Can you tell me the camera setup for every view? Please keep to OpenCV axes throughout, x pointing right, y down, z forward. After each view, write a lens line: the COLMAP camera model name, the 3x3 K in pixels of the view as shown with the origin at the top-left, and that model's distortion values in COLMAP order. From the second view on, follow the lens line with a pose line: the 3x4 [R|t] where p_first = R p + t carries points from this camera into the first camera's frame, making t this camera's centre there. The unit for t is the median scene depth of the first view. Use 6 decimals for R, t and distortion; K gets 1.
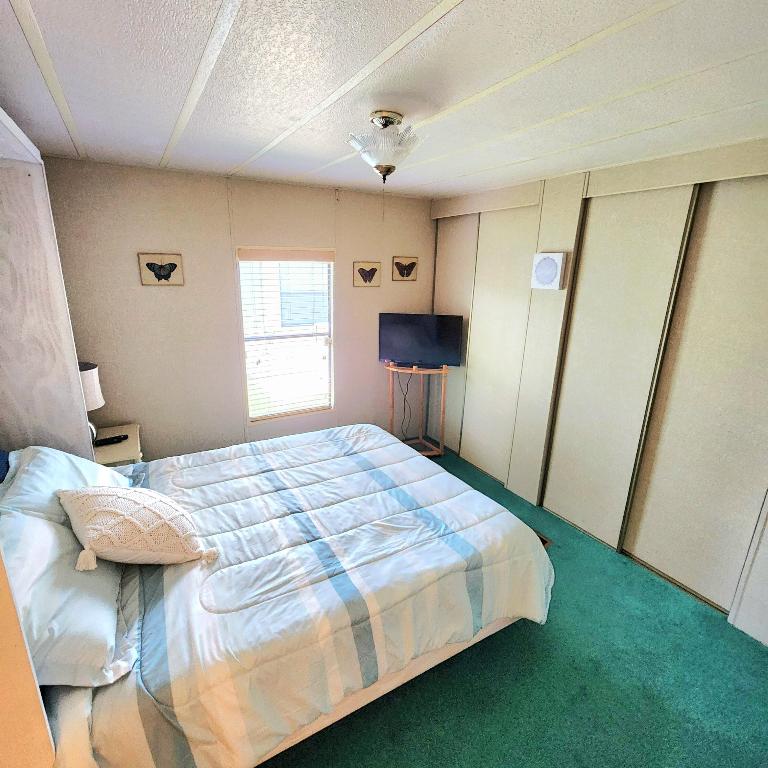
lens RADIAL K [[437.6, 0, 375.1], [0, 437.6, 390.2], [0, 0, 1]] dist [0.002196, -0.001871]
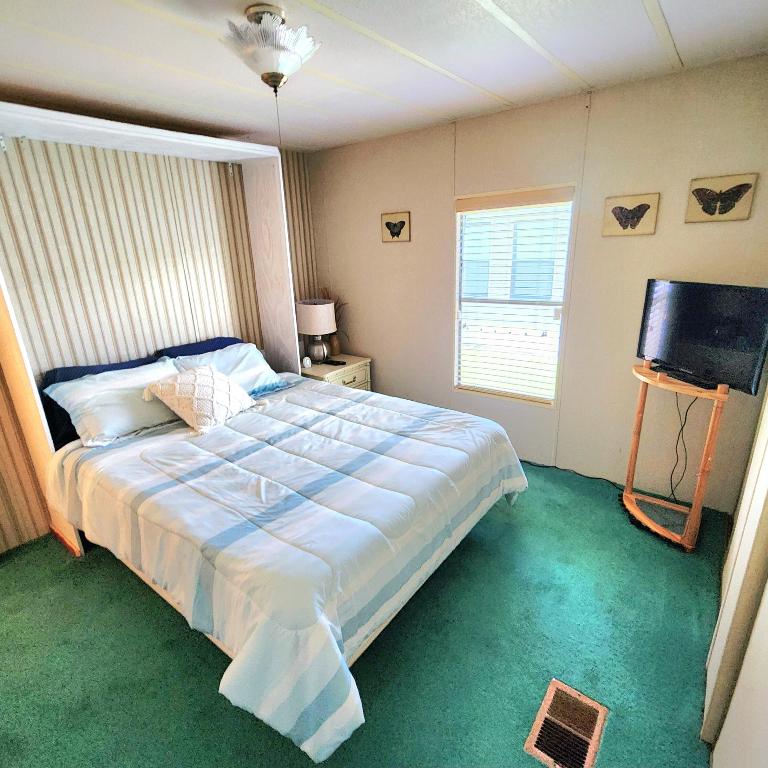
lens RADIAL K [[437.6, 0, 375.1], [0, 437.6, 390.2], [0, 0, 1]] dist [0.002196, -0.001871]
pose [[0.362160, 0.261104, -0.894799, 0.610202], [-0.216622, 0.957258, 0.191654, -0.080458], [0.906595, 0.124424, 0.403241, 0.555082]]
